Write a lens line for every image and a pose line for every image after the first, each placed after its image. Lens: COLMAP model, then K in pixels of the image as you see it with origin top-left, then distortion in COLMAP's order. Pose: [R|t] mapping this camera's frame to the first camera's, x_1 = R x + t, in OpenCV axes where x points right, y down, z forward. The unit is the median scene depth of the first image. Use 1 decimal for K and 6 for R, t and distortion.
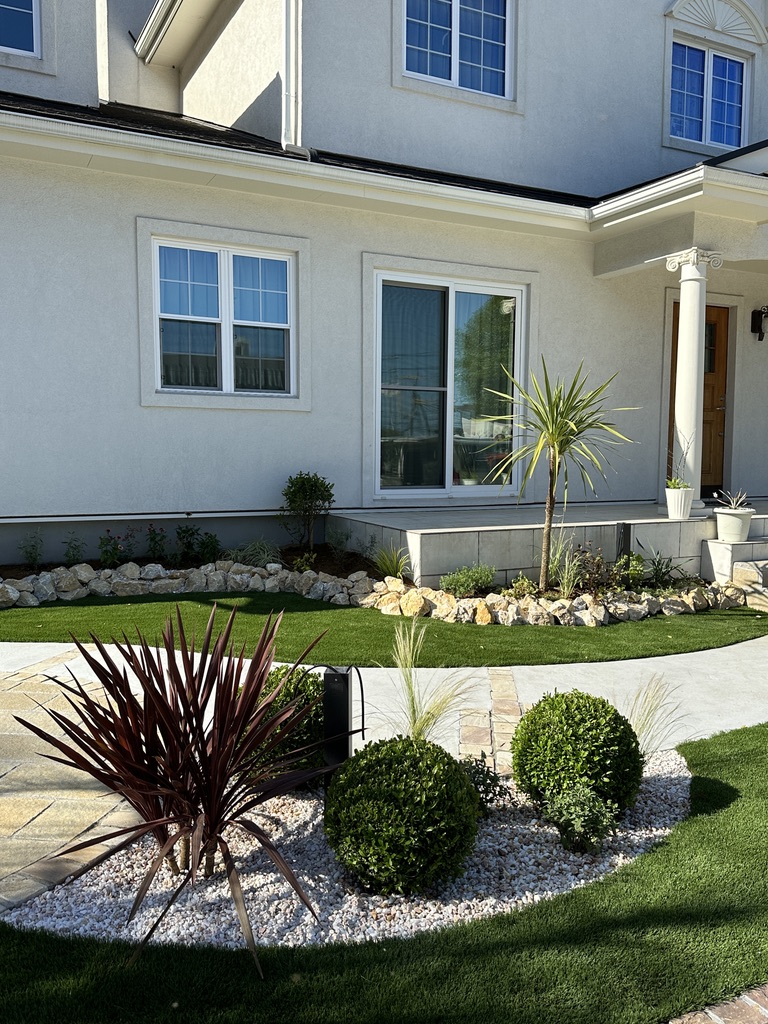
lens RADIAL K [[857.2, 0, 388.4], [0, 857.2, 519.8], [0, 0, 1]] dist [0.063563, -0.089693]
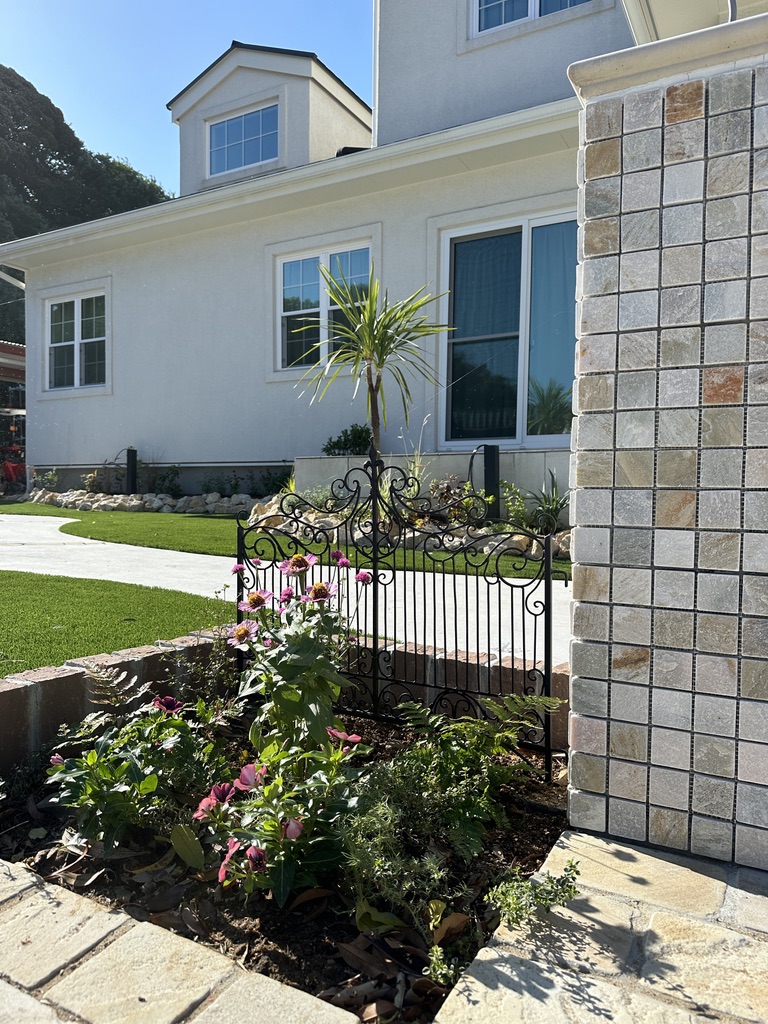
lens RADIAL K [[717.8, 0, 401.7], [0, 717.8, 513.2], [0, 0, 1]] dist [0.006212, -0.003570]
pose [[0.567619, 0.018539, -0.823083, 0.740915], [-0.069350, 0.997270, -0.025363, 0.086061], [0.820365, 0.071477, 0.567355, 0.521759]]
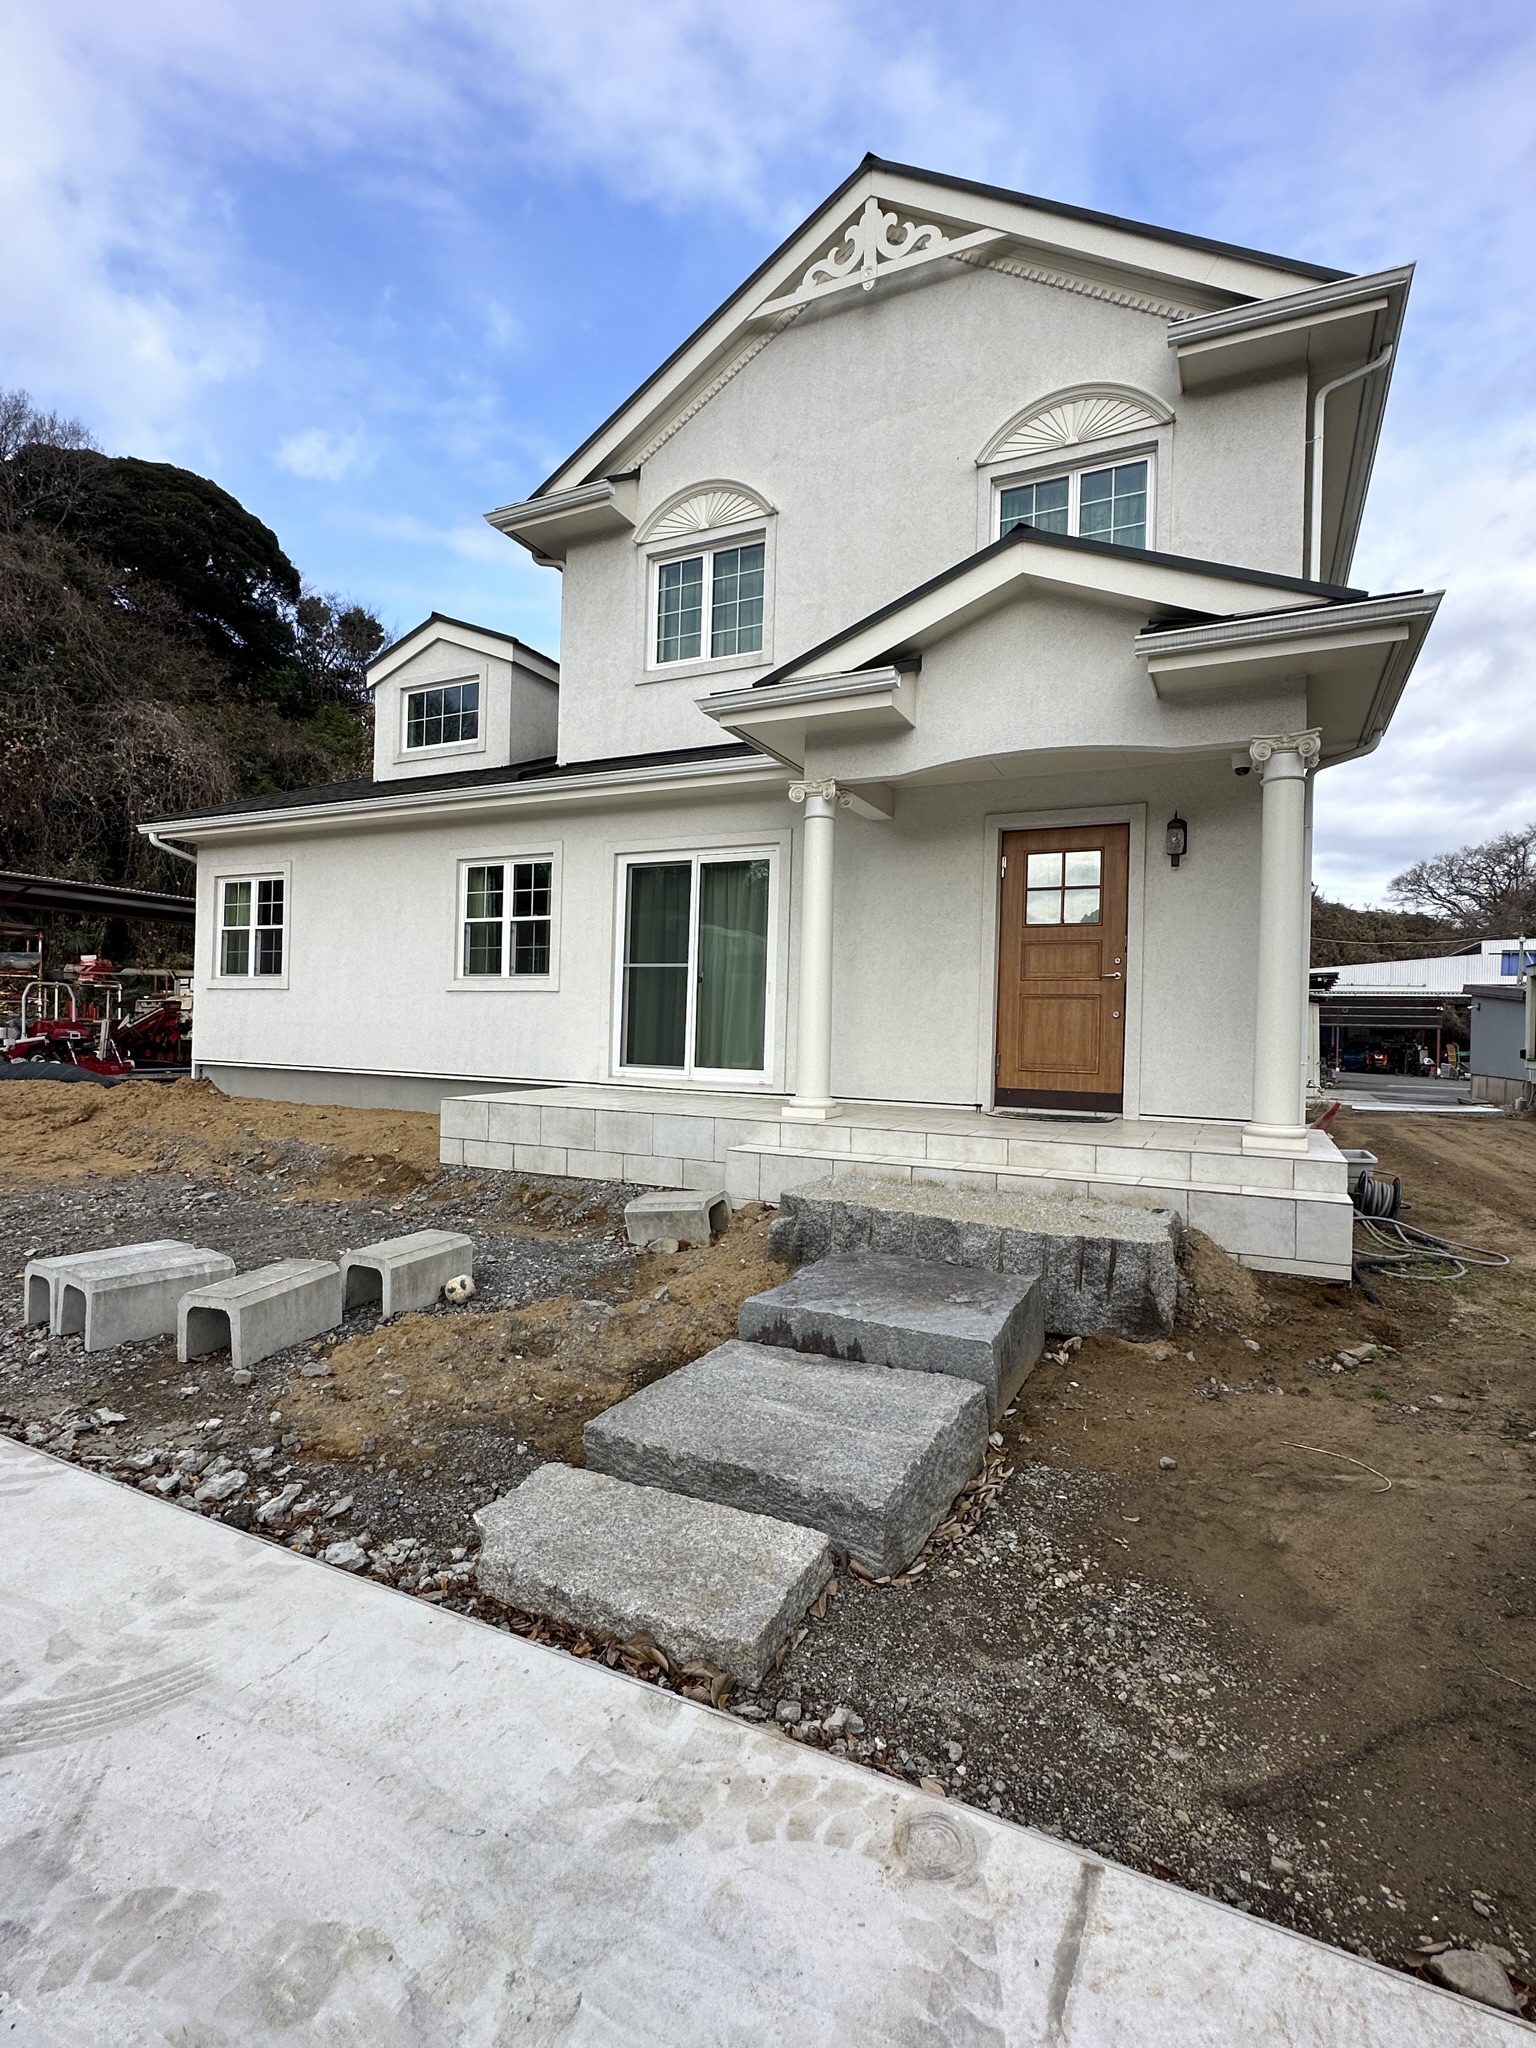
lens RADIAL K [[970.5, 0, 772.5], [0, 970.5, 1035.5], [0, 0, 1]] dist [-0.010007, -0.001315]
pose [[0.601366, 0.014446, -0.798843, 1.124185], [-0.088043, 0.994946, -0.048287, -0.035733], [0.794108, 0.099371, 0.599598, 0.498124]]
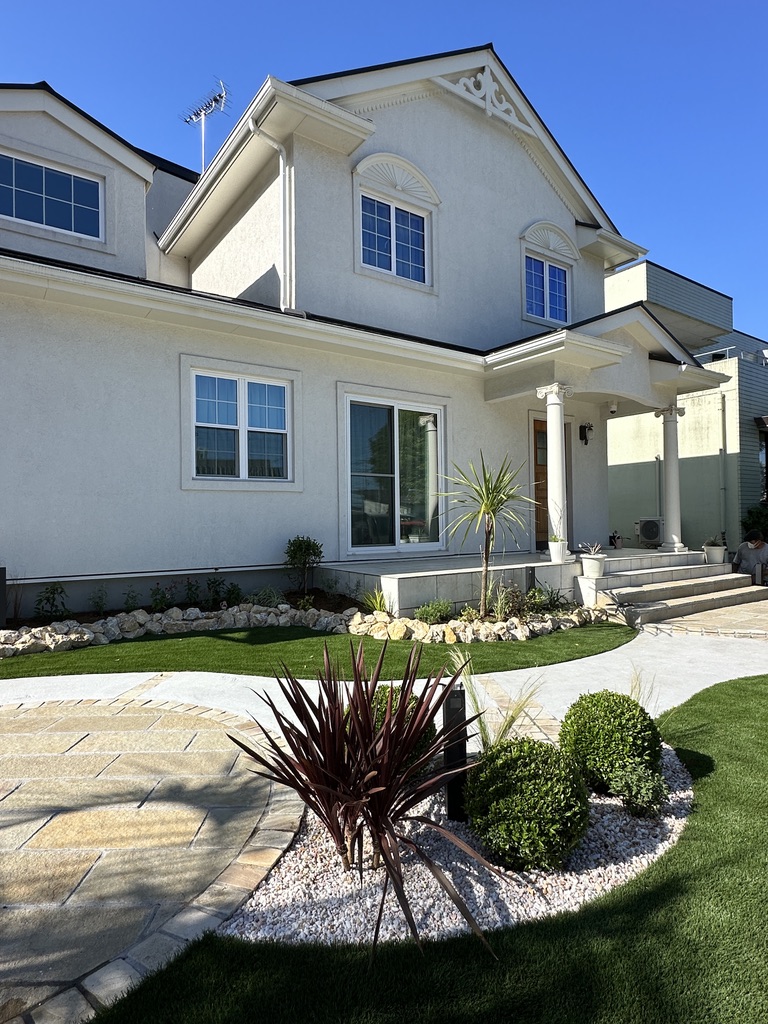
lens RADIAL K [[590.4, 0, 385.5], [0, 590.4, 514.8], [0, 0, 1]] dist [-0.014205, 0.006961]
pose [[0.989428, -0.016256, 0.144108, -0.100365], [0.029616, 0.995405, -0.091056, 0.000313], [-0.141966, 0.094361, 0.985364, 0.050956]]
